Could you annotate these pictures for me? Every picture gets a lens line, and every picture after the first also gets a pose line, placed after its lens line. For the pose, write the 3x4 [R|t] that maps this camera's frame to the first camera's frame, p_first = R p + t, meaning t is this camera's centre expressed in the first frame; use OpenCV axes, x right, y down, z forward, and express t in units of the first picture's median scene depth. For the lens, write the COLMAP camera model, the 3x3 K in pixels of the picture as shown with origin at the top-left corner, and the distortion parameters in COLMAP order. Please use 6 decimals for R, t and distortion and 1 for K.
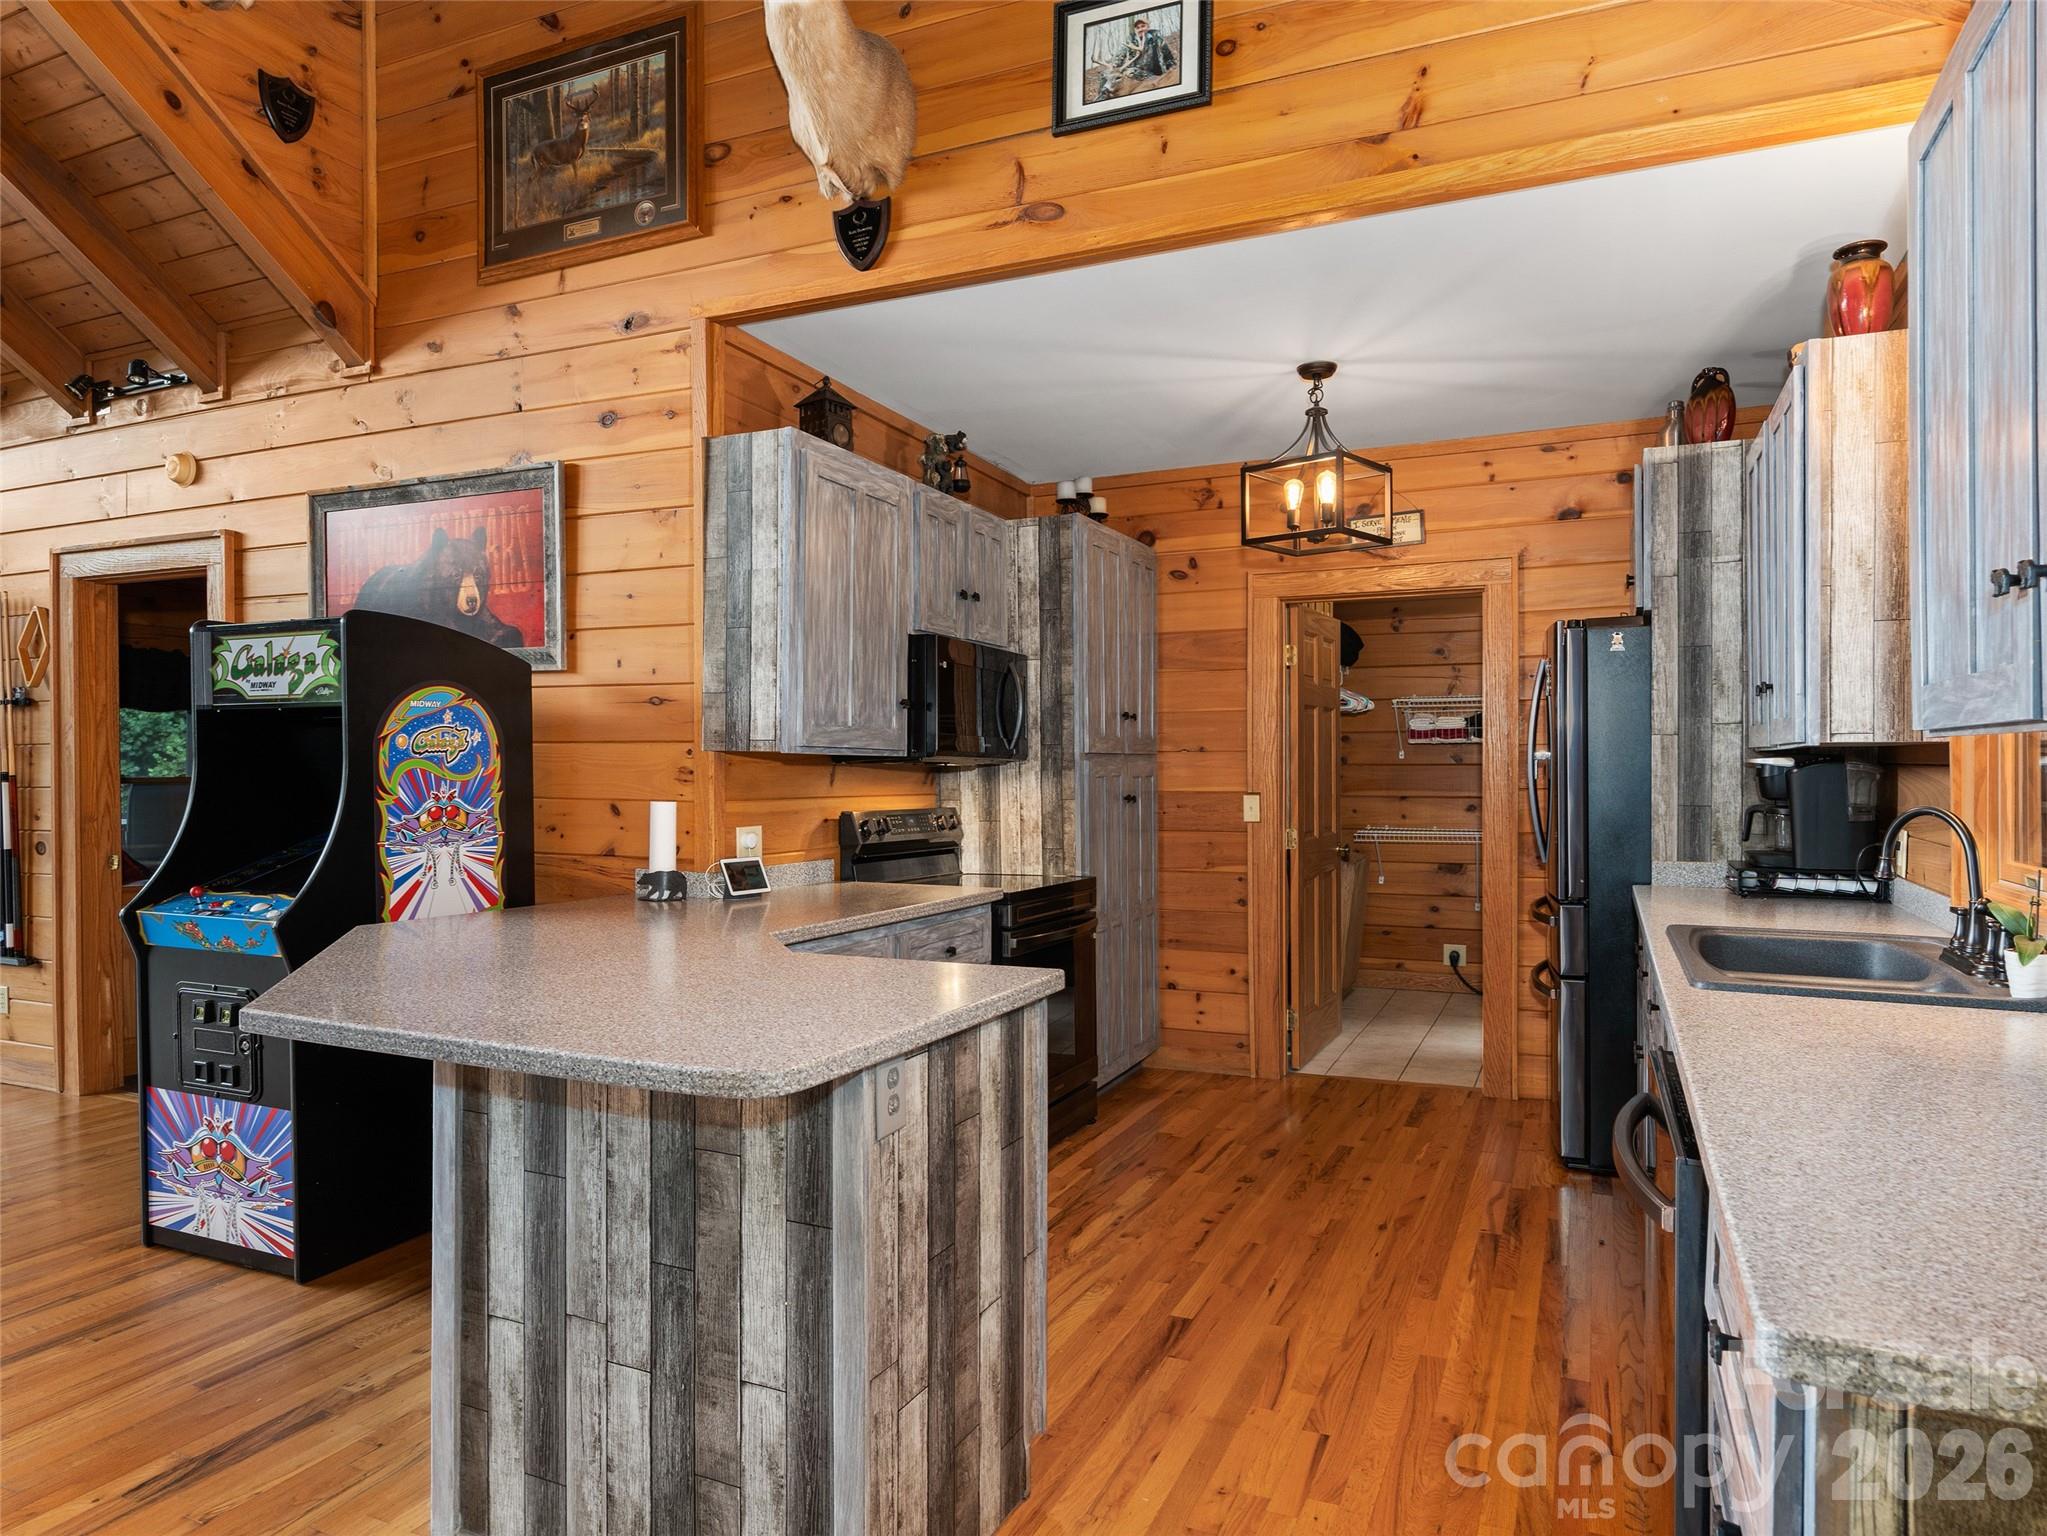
lens RADIAL K [[1278.8, 0, 1031.1], [0, 1278.8, 771.3], [0, 0, 1]] dist [-0.005615, -0.001292]
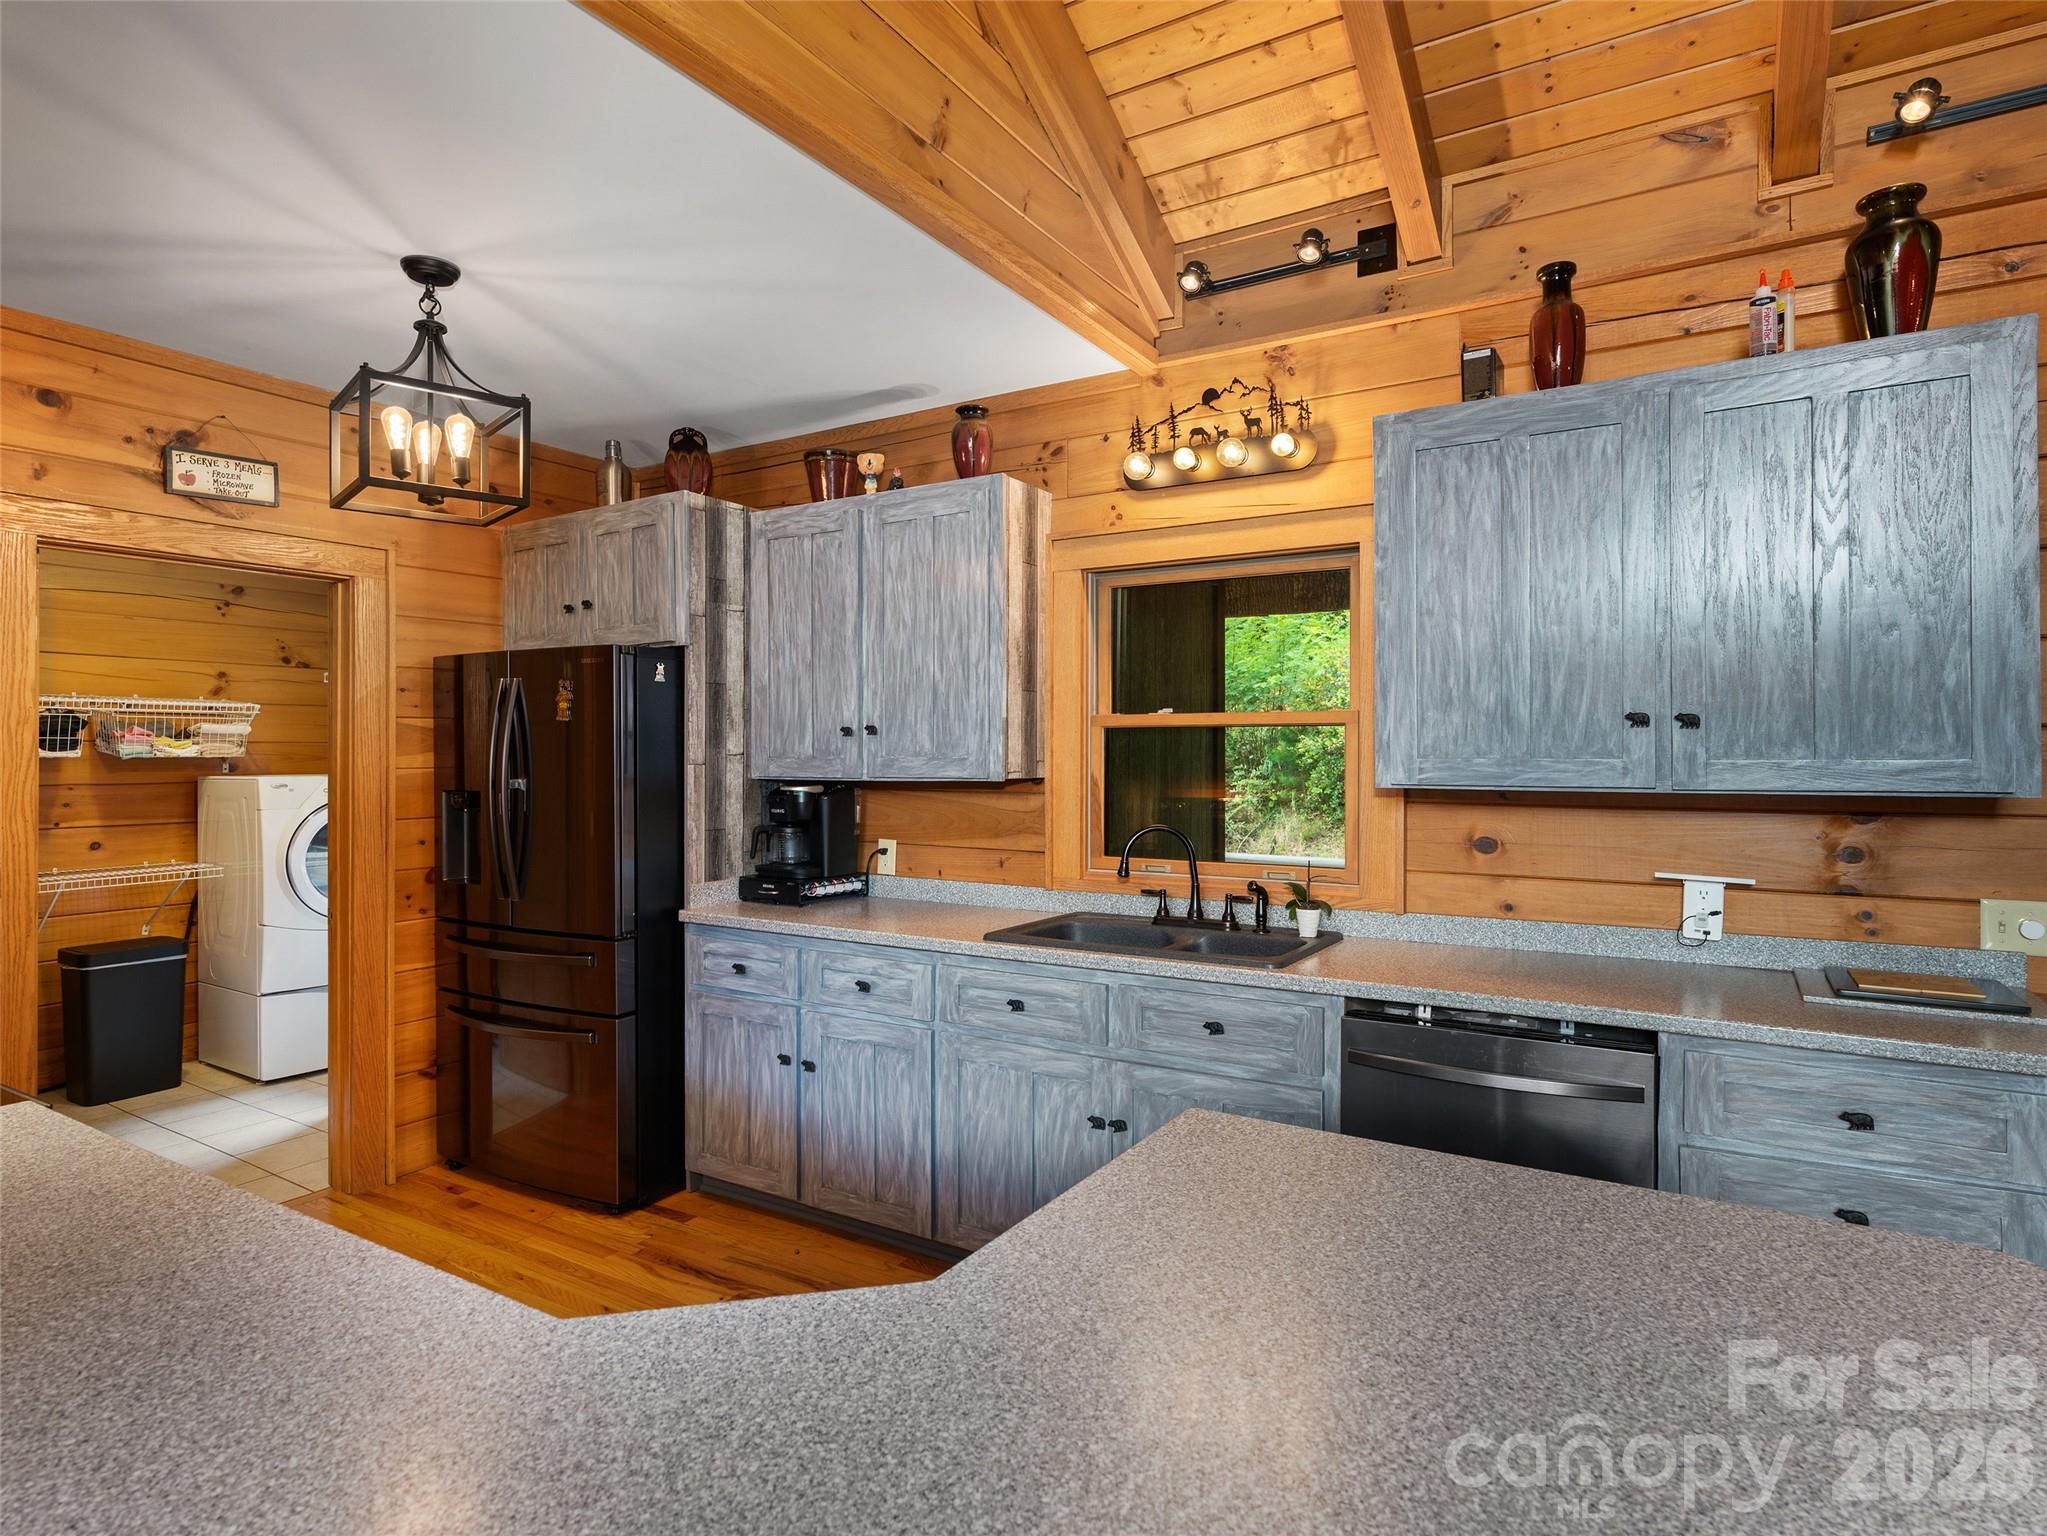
lens RADIAL K [[1127.2, 0, 1024.1], [0, 1127.2, 757.2], [0, 0, 1]] dist [-0.005260, -0.001111]
pose [[0.130645, 0.004229, 0.991420, -0.402529], [0.005996, 0.999969, -0.005055, -0.028567], [-0.991411, 0.006605, 0.130616, 0.616645]]
